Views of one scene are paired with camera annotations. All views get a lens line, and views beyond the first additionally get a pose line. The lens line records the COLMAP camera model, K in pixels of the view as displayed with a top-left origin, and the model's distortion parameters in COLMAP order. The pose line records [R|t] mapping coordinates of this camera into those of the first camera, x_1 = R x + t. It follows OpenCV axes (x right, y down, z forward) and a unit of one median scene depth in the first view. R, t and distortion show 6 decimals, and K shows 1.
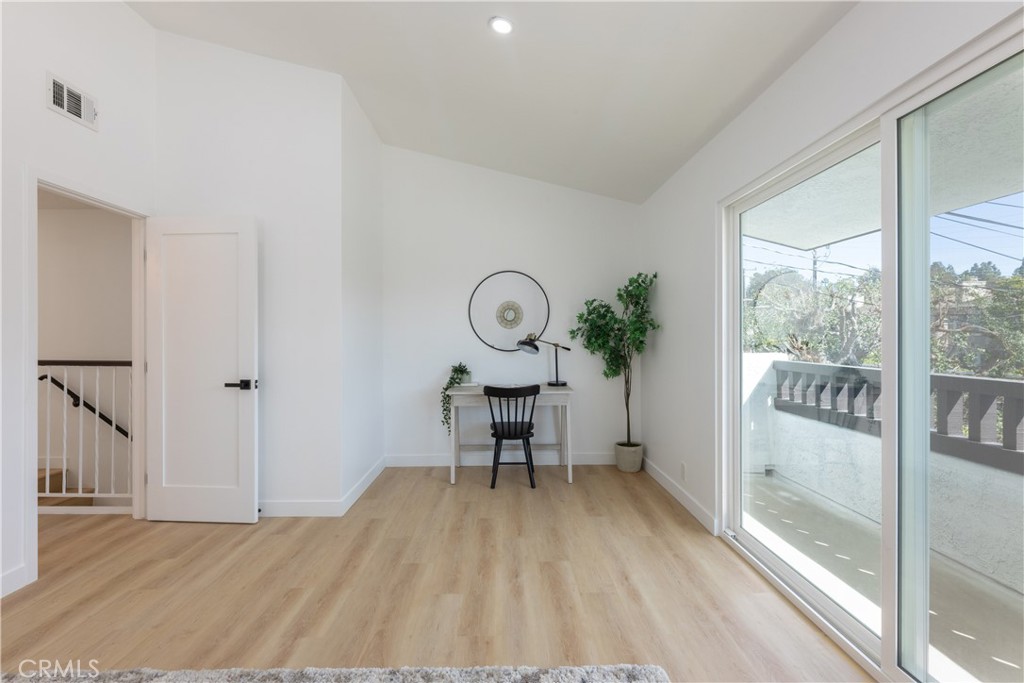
lens RADIAL K [[466.7, 0, 512.0], [0, 466.7, 341.5], [0, 0, 1]] dist [-0.003210, -0.000483]
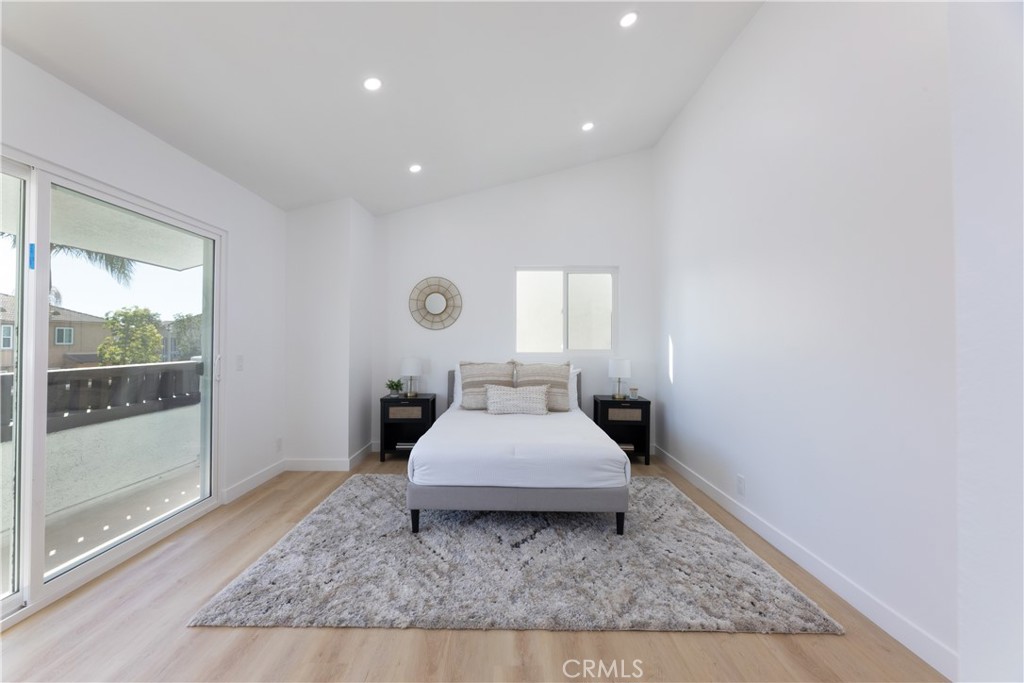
lens RADIAL K [[416.7, 0, 512.0], [0, 416.7, 341.5], [0, 0, 1]] dist [0.000200, -0.000041]
pose [[-0.999998, -0.001290, -0.001455, -0.343438], [-0.001302, 0.999964, 0.008339, -0.011515], [0.001444, 0.008341, -0.999964, 1.423651]]
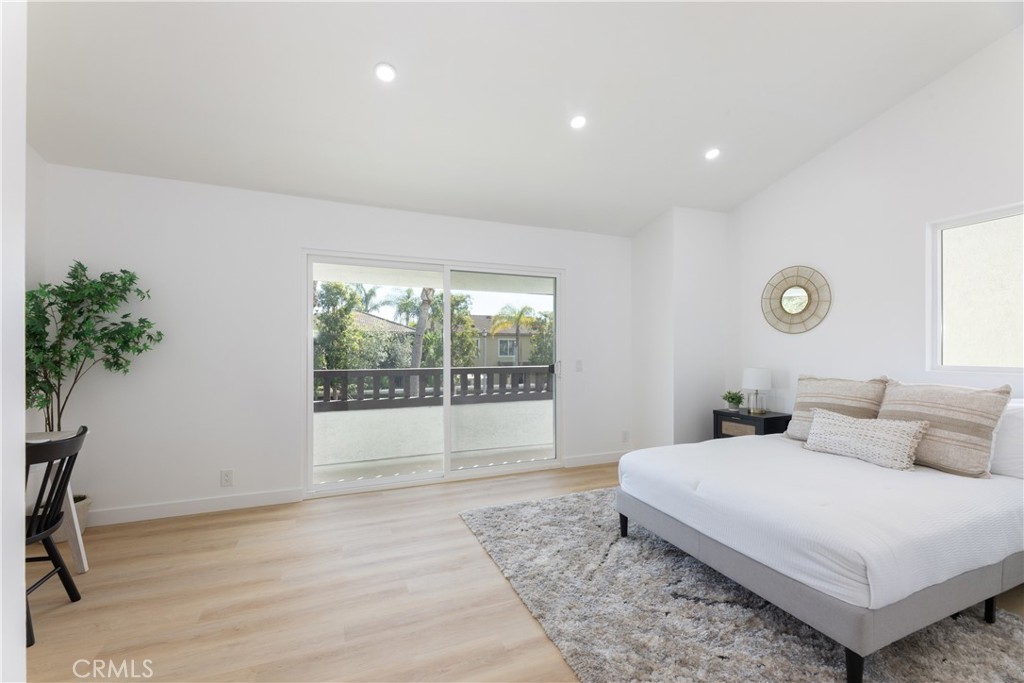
lens RADIAL K [[417.7, 0, 510.3], [0, 417.7, 355.6], [0, 0, 1]] dist [-0.000198, -0.000091]
pose [[-0.381202, -0.010616, 0.924431, -0.999936], [0.010791, 0.999815, 0.015932, -0.004945], [-0.924429, 0.016049, -0.381017, 1.032990]]
